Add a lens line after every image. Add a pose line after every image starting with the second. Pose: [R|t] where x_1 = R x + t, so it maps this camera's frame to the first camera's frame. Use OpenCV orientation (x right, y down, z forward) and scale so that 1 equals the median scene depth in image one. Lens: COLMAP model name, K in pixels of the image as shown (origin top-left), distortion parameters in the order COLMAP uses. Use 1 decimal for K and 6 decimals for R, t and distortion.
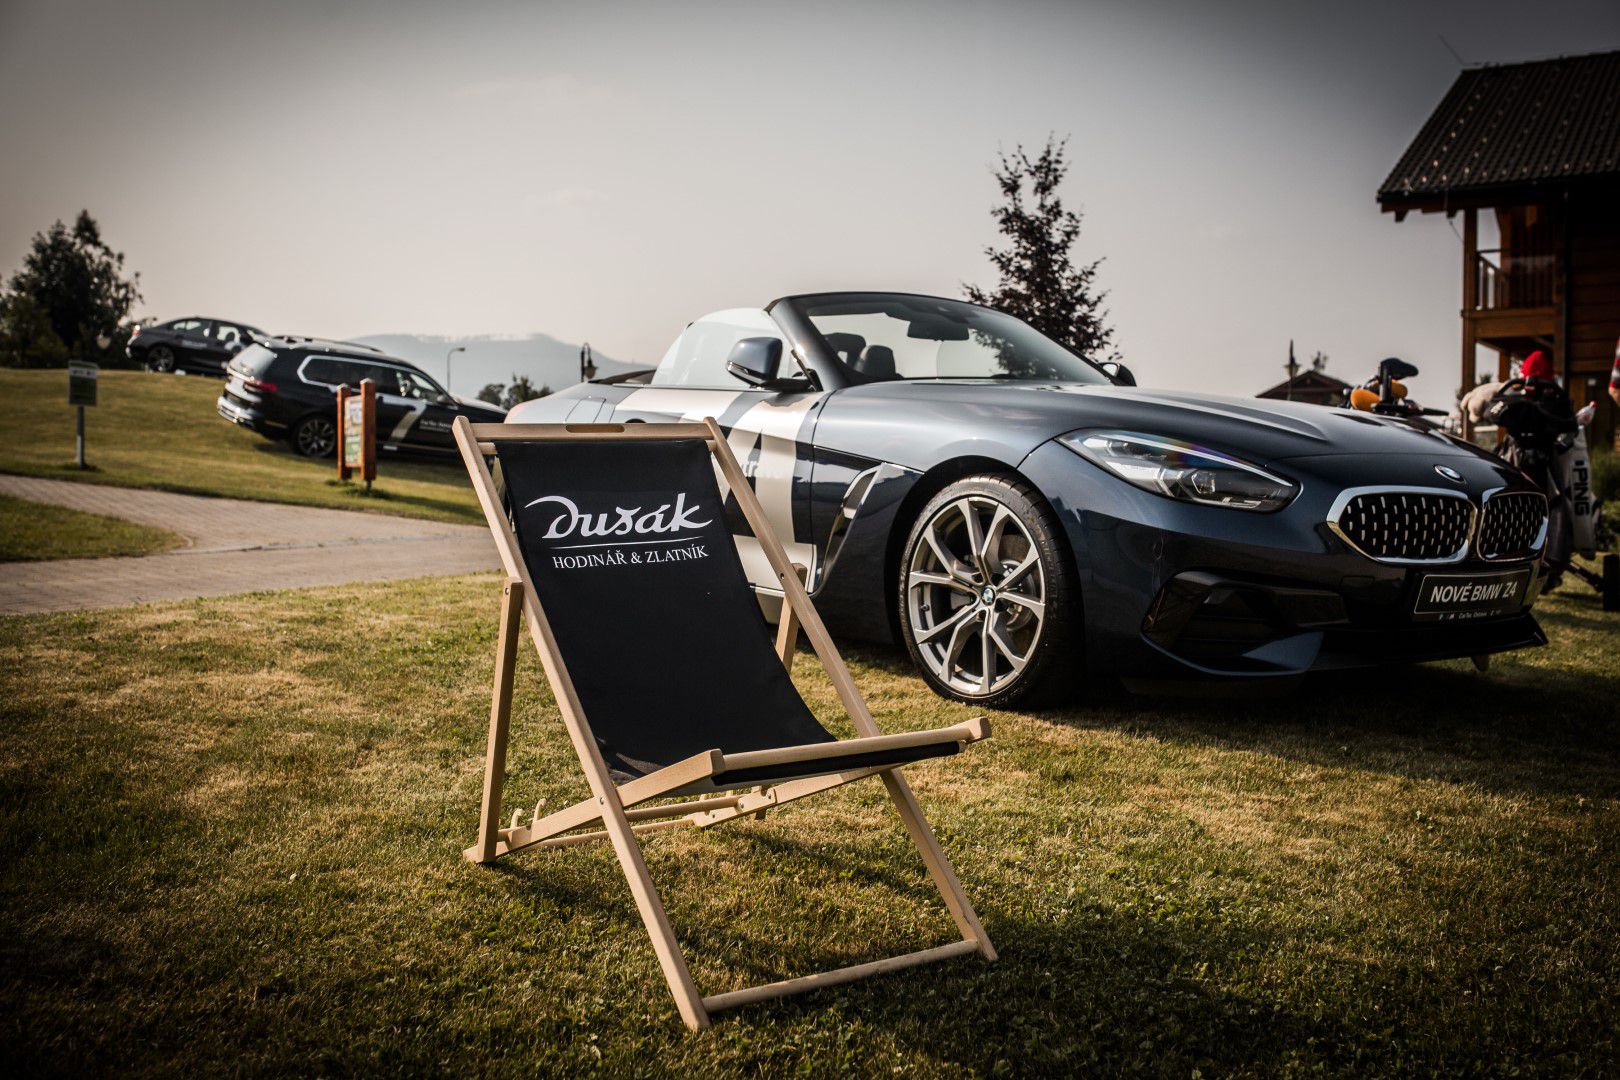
lens RADIAL K [[1685.7, 0, 809.6], [0, 1685.7, 541.0], [0, 0, 1]] dist [-0.018929, 0.000000]
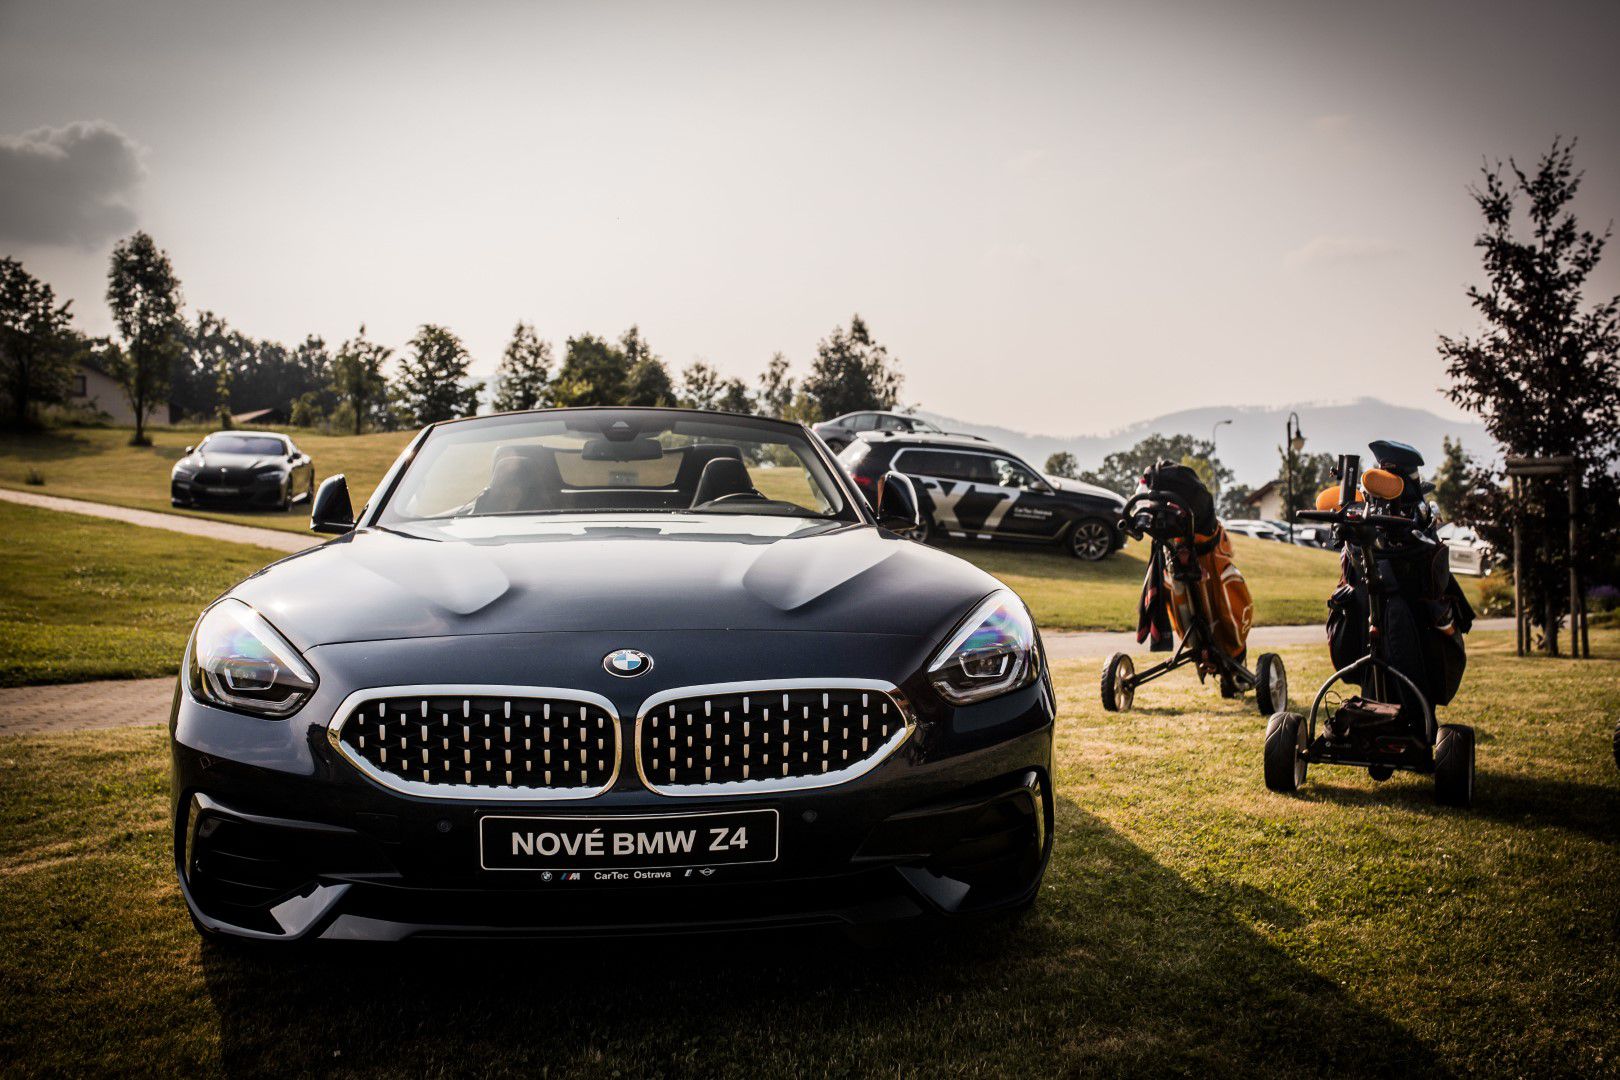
lens RADIAL K [[1685.7, 0, 809.9], [0, 1685.7, 538.8], [0, 0, 1]] dist [-0.018929, 0.000000]
pose [[0.842654, -0.015170, -0.538242, 0.200358], [-0.006412, 0.999250, -0.038201, -0.015938], [0.538417, 0.035641, 0.841924, 0.113889]]
